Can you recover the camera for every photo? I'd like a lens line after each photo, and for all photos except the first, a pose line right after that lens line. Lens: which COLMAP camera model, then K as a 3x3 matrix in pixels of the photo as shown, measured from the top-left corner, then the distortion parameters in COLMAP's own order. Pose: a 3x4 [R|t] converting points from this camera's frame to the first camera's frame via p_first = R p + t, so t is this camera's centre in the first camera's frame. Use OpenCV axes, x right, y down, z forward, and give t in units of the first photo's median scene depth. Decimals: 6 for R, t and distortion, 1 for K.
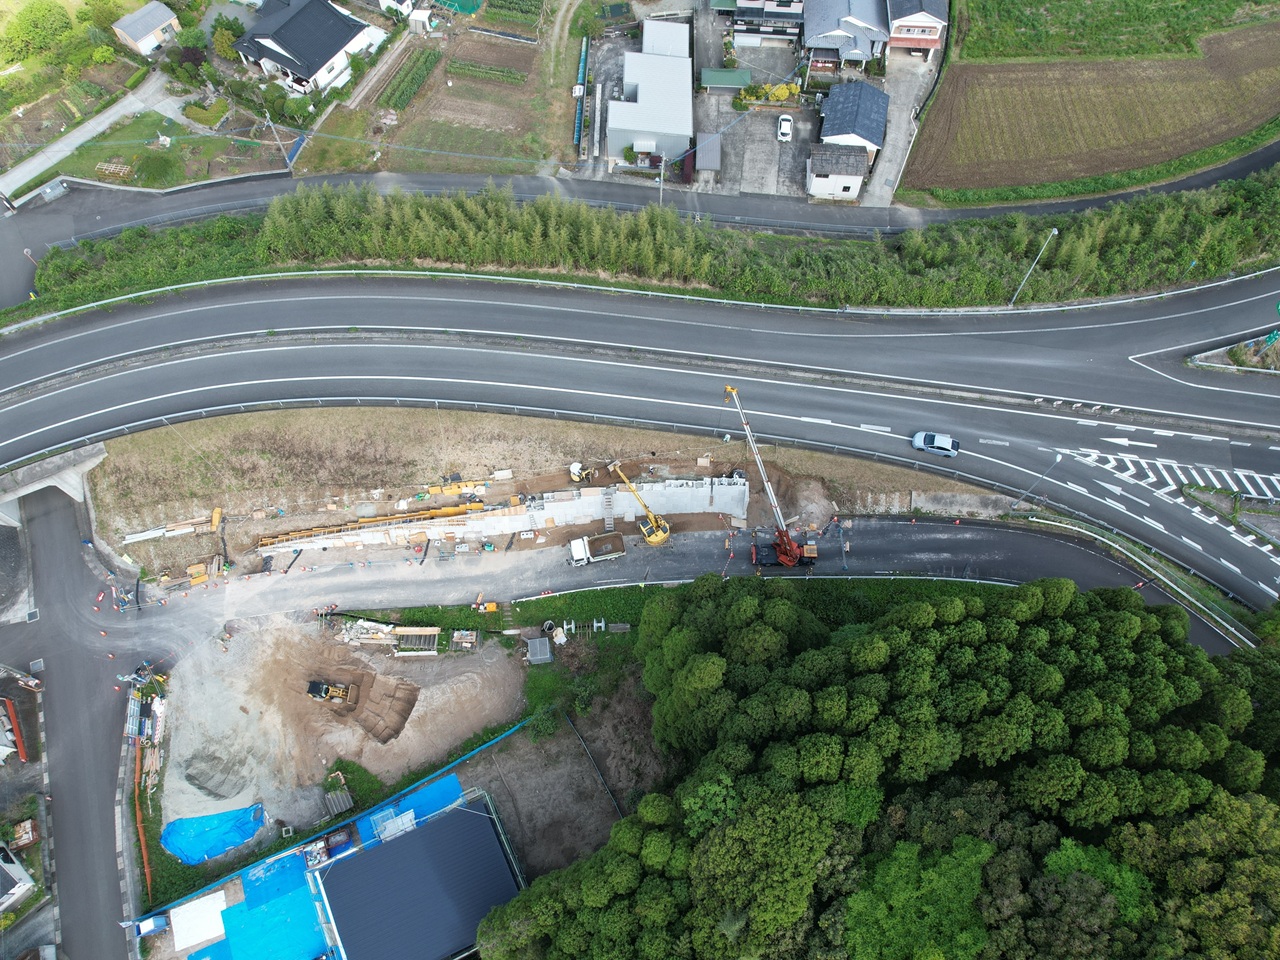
lens RADIAL K [[911.1, 0, 636.6], [0, 911.1, 479.1], [0, 0, 1]] dist [-0.098013, 0.077171]
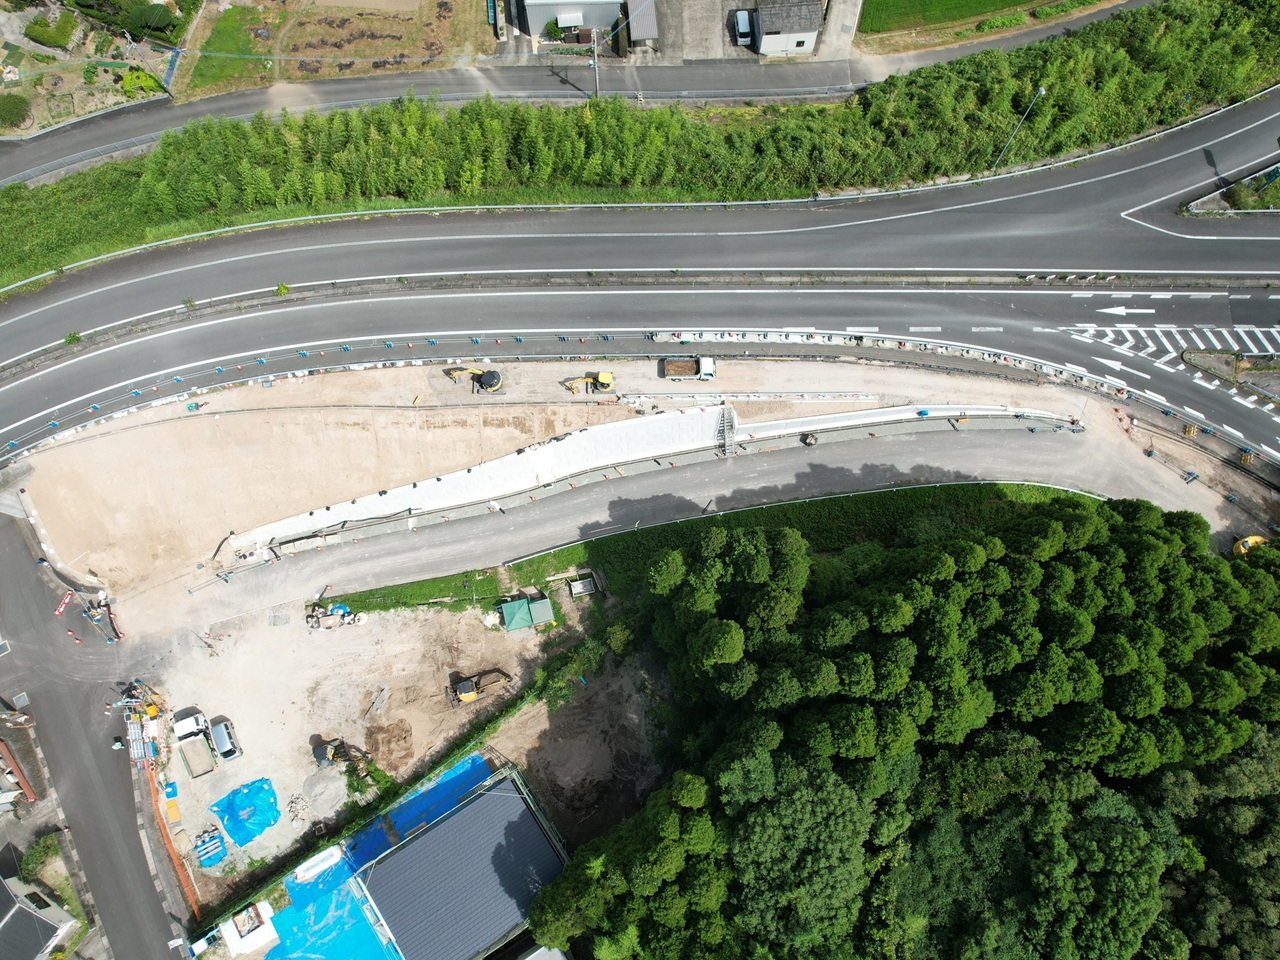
lens RADIAL K [[909.0, 0, 646.1], [0, 909.0, 481.8], [0, 0, 1]] dist [-0.103814, 0.087761]
pose [[0.990265, -0.134932, 0.034191, -0.010921], [0.125672, 0.972276, 0.197194, -0.117369], [-0.059850, -0.190977, 0.979768, 0.071107]]
